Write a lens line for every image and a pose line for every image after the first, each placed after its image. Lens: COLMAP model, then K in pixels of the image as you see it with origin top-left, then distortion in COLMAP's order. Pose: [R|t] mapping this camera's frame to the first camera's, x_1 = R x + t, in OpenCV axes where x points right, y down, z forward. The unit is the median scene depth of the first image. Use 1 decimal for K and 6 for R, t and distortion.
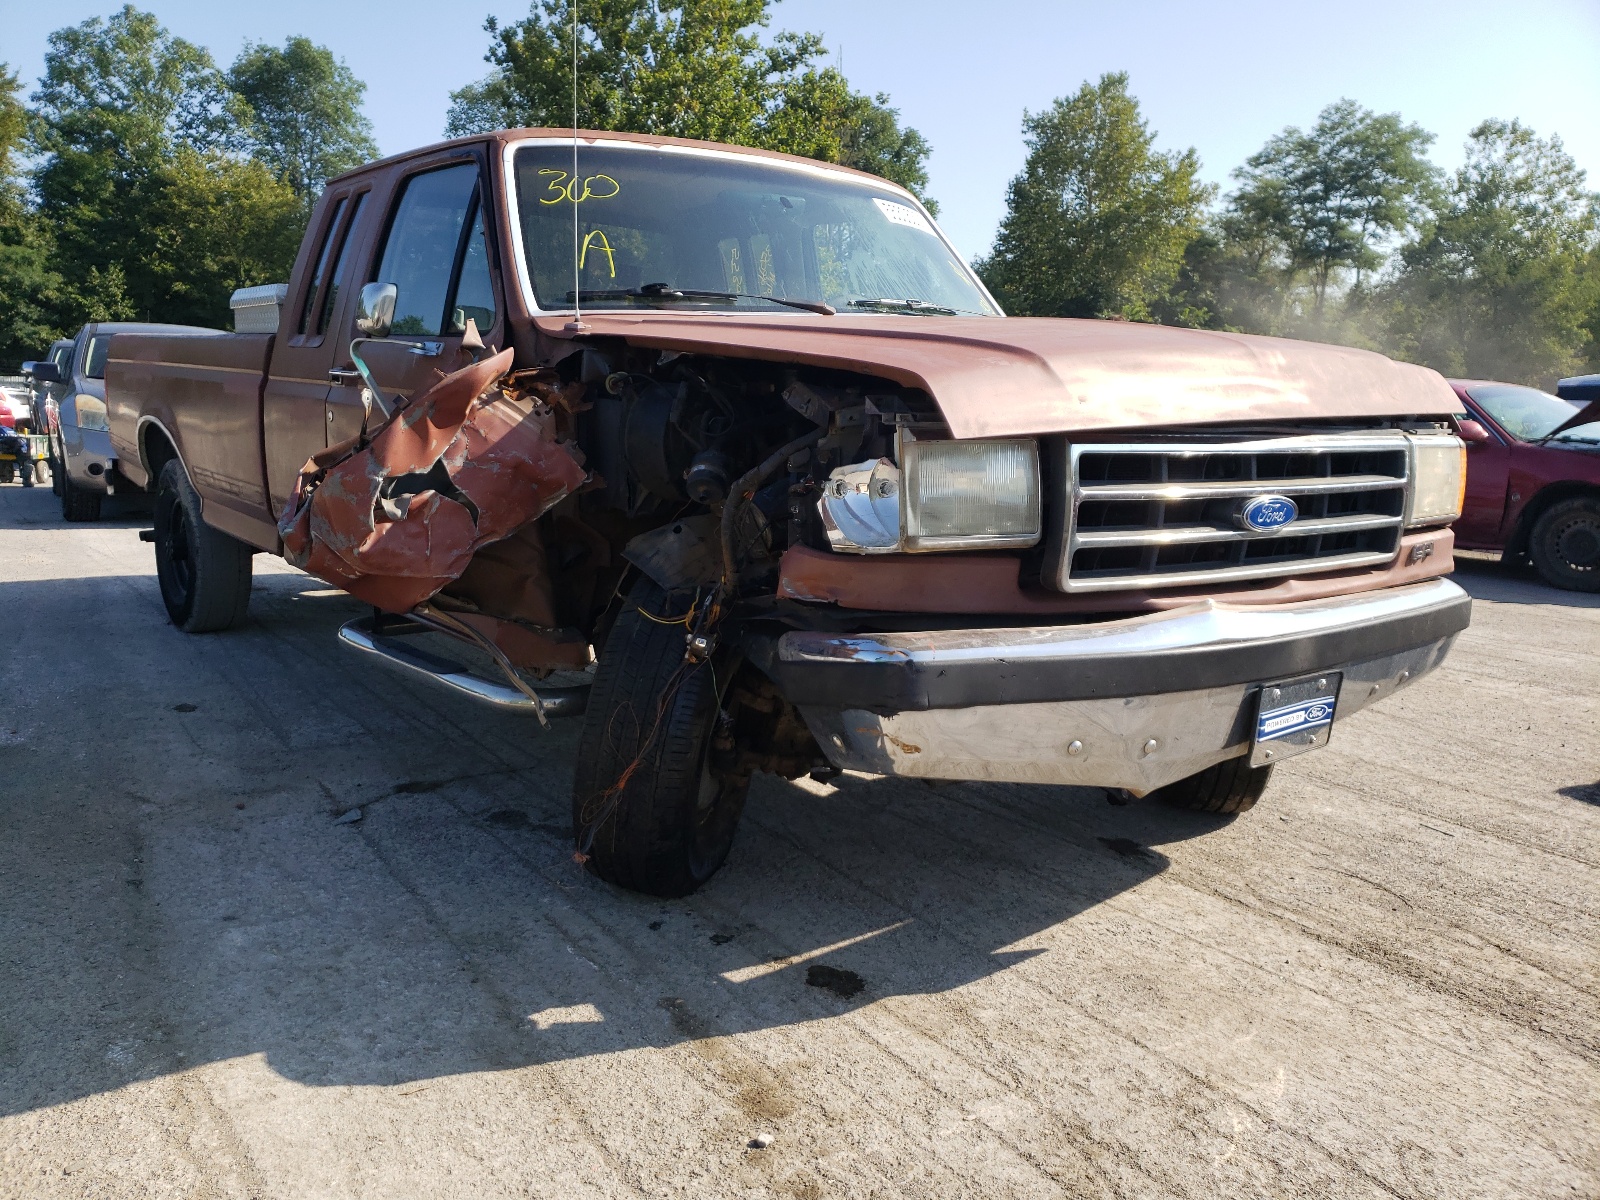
lens RADIAL K [[1220.7, 0, 807.0], [0, 1220.7, 599.8], [0, 0, 1]] dist [0.013887, -0.000665]
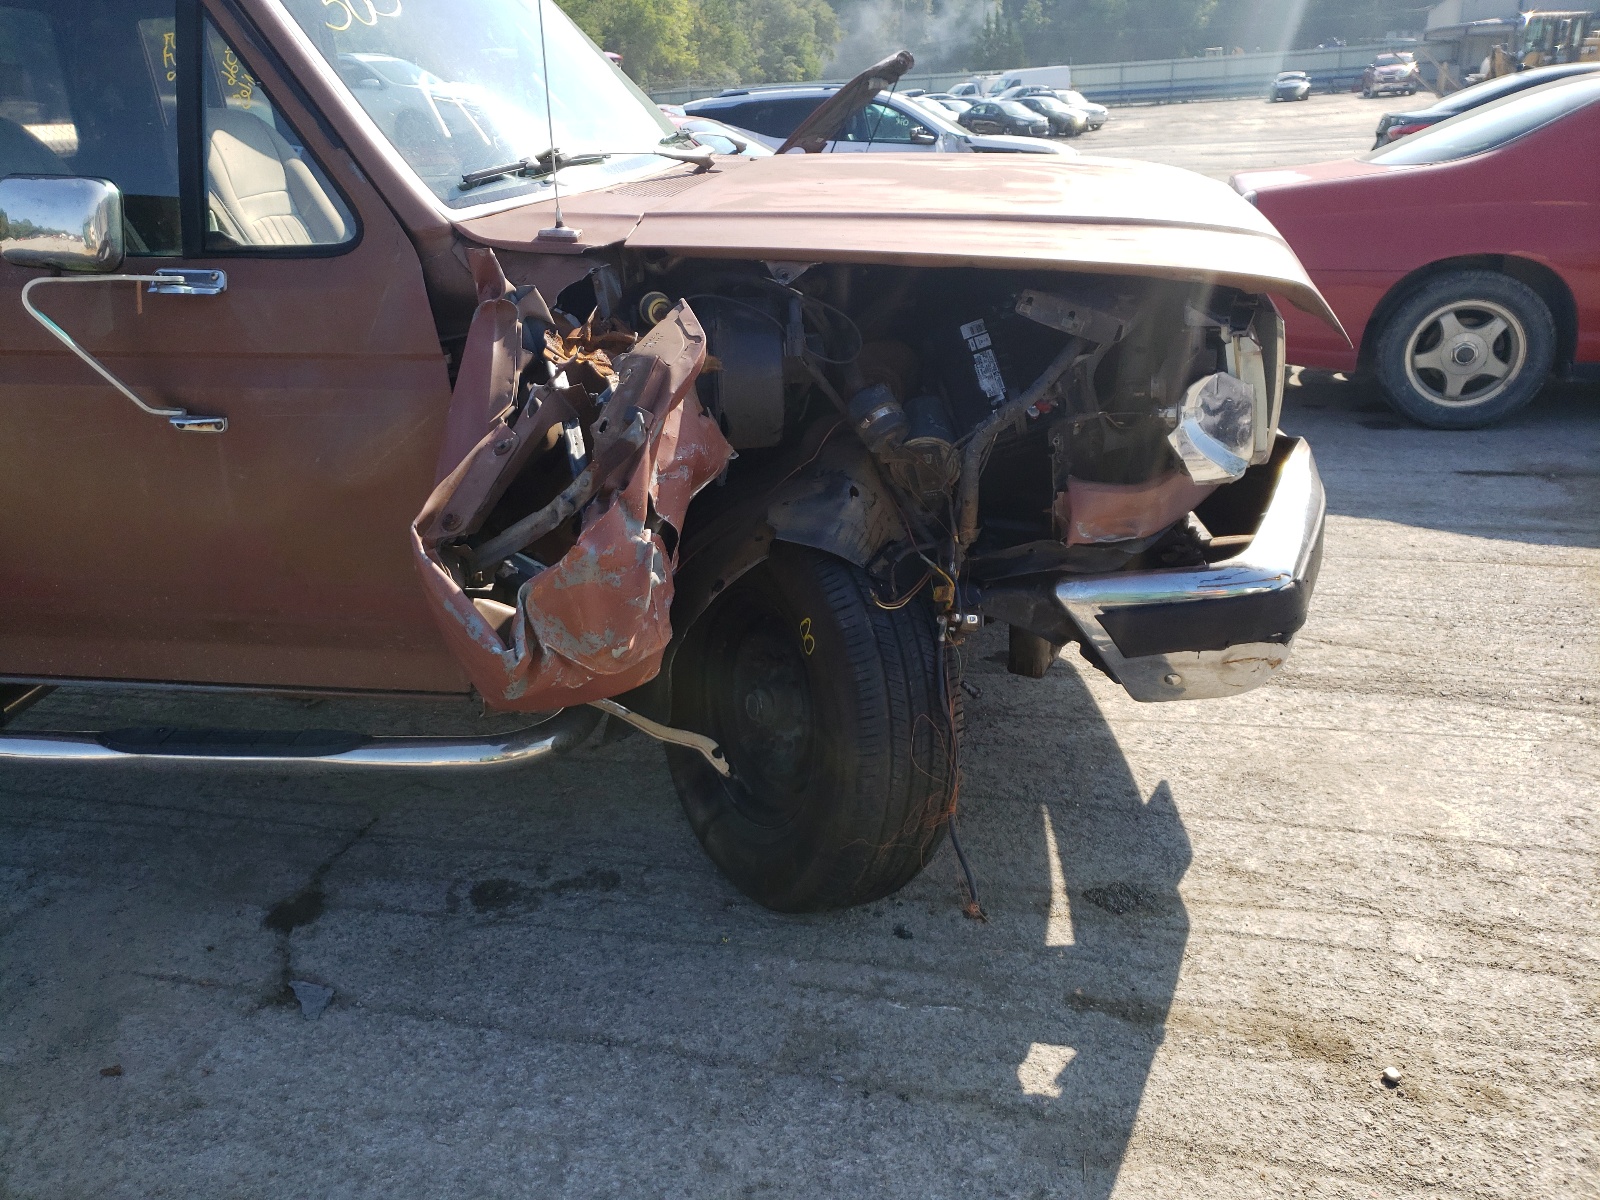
lens RADIAL K [[1208.9, 0, 797.6], [0, 1208.9, 606.3], [0, 0, 1]] dist [0.018927, 0.013701]
pose [[0.744382, -0.308081, 0.592437, -0.683148], [0.173378, 0.945952, 0.274072, -0.228563], [-0.644853, -0.101299, 0.757564, 0.447597]]
